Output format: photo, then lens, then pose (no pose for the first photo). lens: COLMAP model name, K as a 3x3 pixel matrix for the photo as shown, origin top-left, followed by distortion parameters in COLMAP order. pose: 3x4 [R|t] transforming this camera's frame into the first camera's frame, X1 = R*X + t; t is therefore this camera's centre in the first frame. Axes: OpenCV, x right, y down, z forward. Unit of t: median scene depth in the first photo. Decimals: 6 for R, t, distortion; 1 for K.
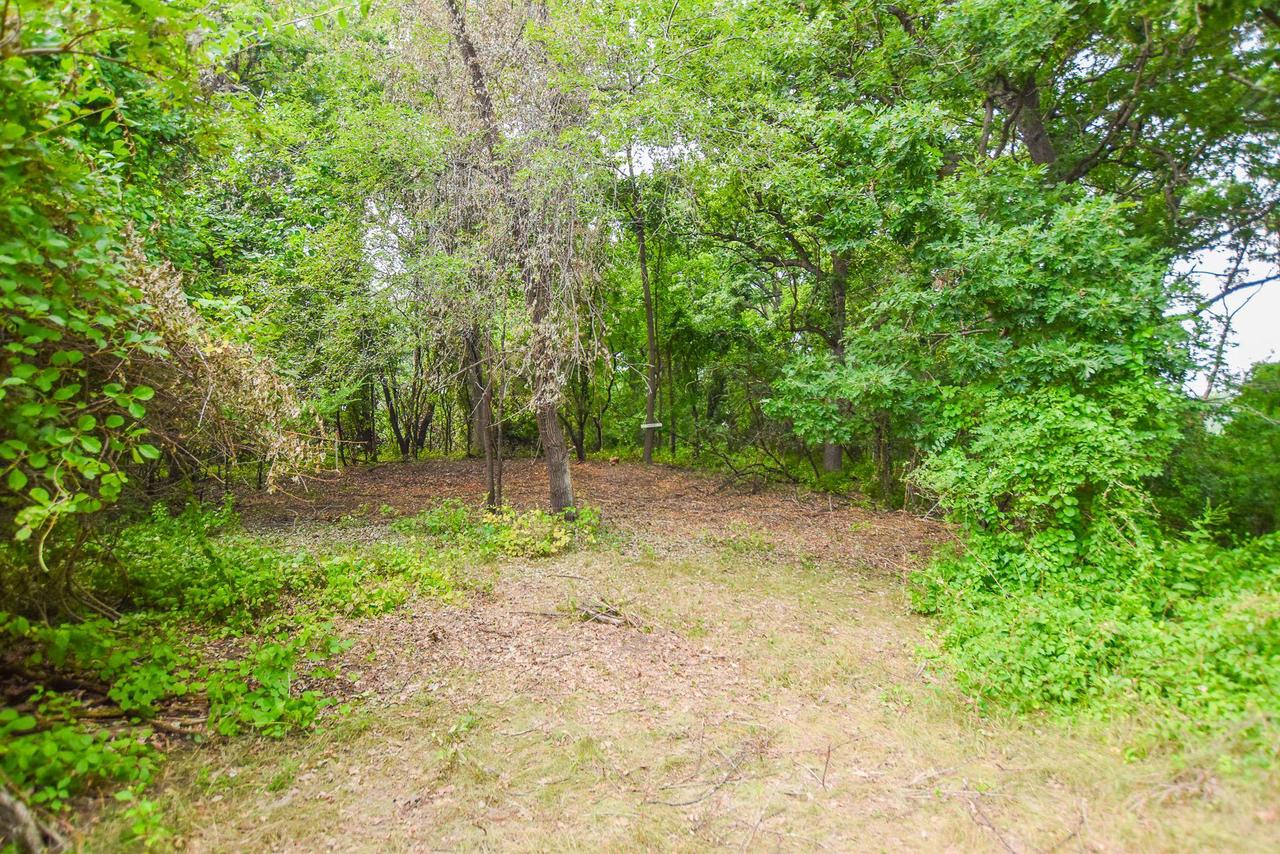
lens RADIAL K [[632.0, 0, 642.0], [0, 632.0, 447.4], [0, 0, 1]] dist [-0.027157, 0.000185]
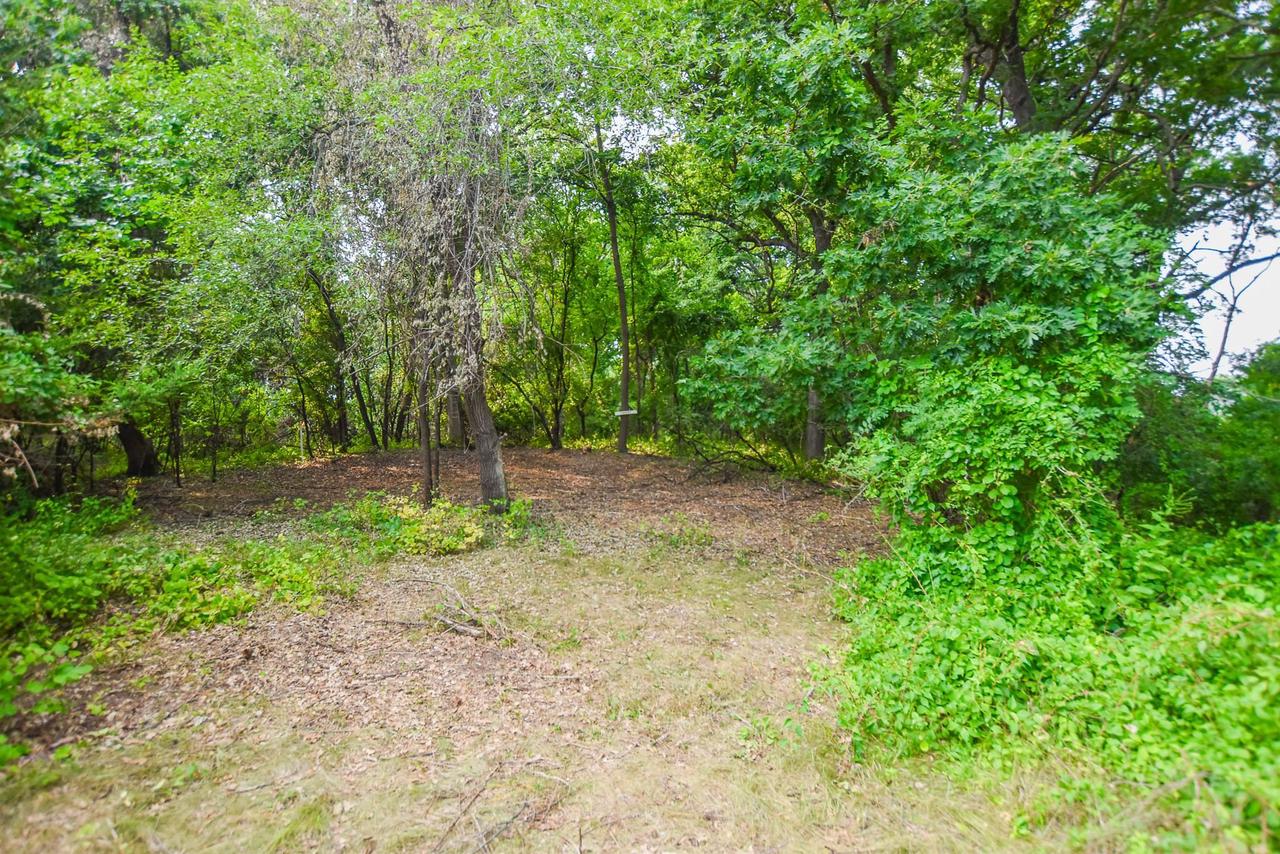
lens RADIAL K [[630.4, 0, 640.9], [0, 630.4, 451.7], [0, 0, 1]] dist [-0.027487, -0.000446]
pose [[0.999897, -0.009595, -0.010700, 0.186694], [0.009850, 0.999661, 0.024099, 0.007755], [0.010466, -0.024201, 0.999652, 0.135669]]
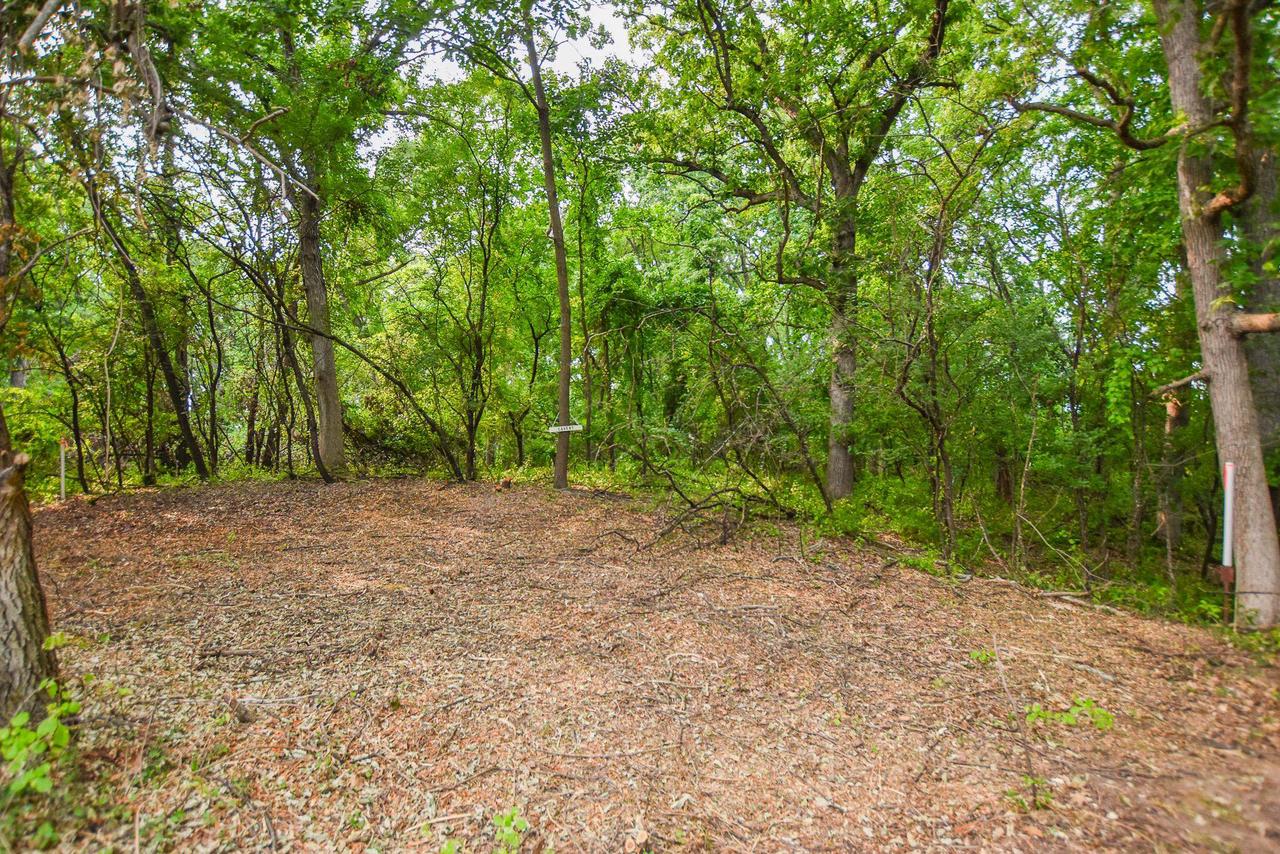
lens RADIAL K [[630.4, 0, 640.9], [0, 630.4, 451.7], [0, 0, 1]] dist [-0.027487, -0.000446]
pose [[0.998906, -0.005181, 0.046475, 0.242812], [0.005969, 0.999840, -0.016833, 0.002392], [-0.046381, 0.017092, 0.998778, 1.368276]]
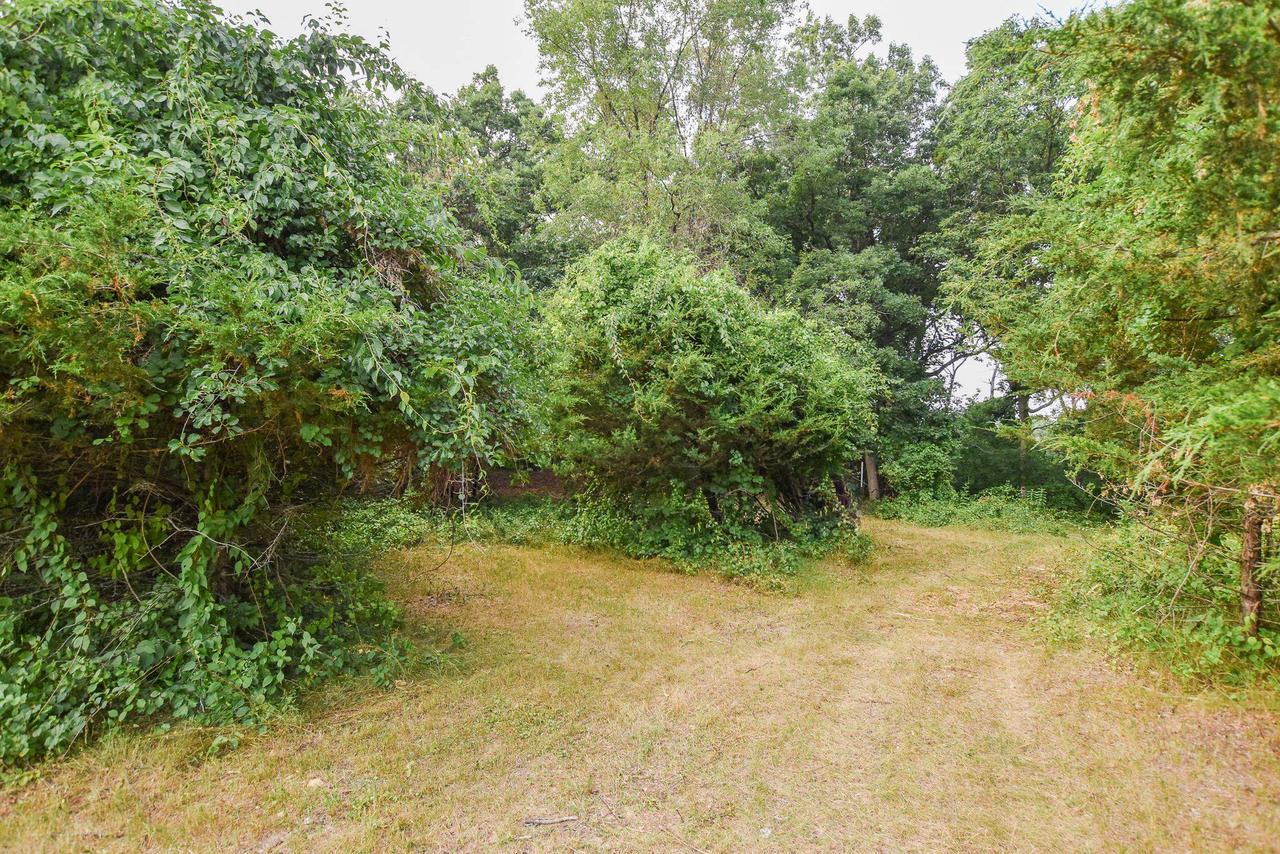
lens RADIAL K [[630.4, 0, 640.9], [0, 630.4, 451.7], [0, 0, 1]] dist [-0.027487, -0.000446]
pose [[0.953861, 0.001887, 0.300241, -1.626565], [0.001829, 0.999925, -0.012095, -0.011022], [-0.300241, 0.012086, 0.953787, -1.539204]]
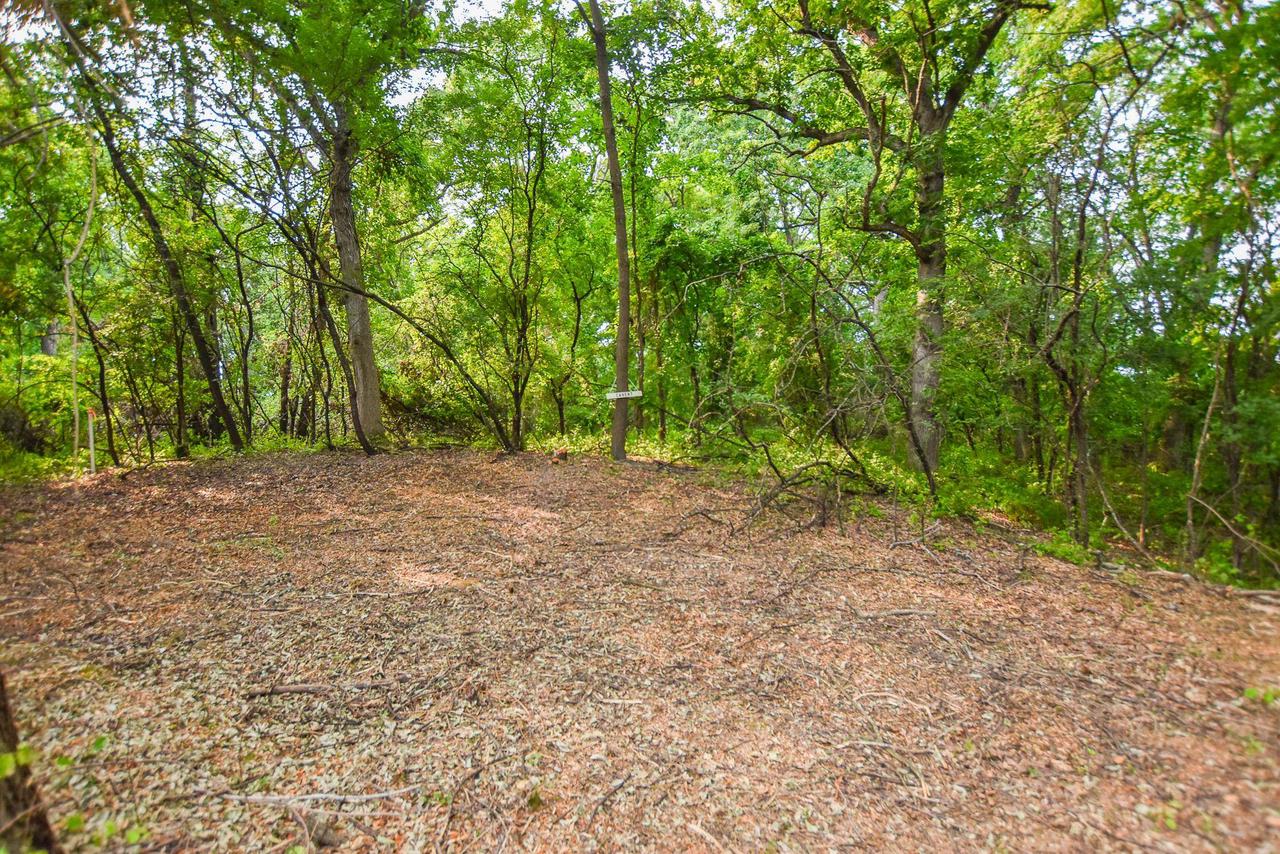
lens RADIAL K [[630.4, 0, 640.9], [0, 630.4, 451.7], [0, 0, 1]] dist [-0.027487, -0.000446]
pose [[0.999926, -0.008333, 0.008839, 0.098504], [0.008004, 0.999300, 0.036550, -0.010184], [-0.009137, -0.036476, 0.999293, 1.586221]]
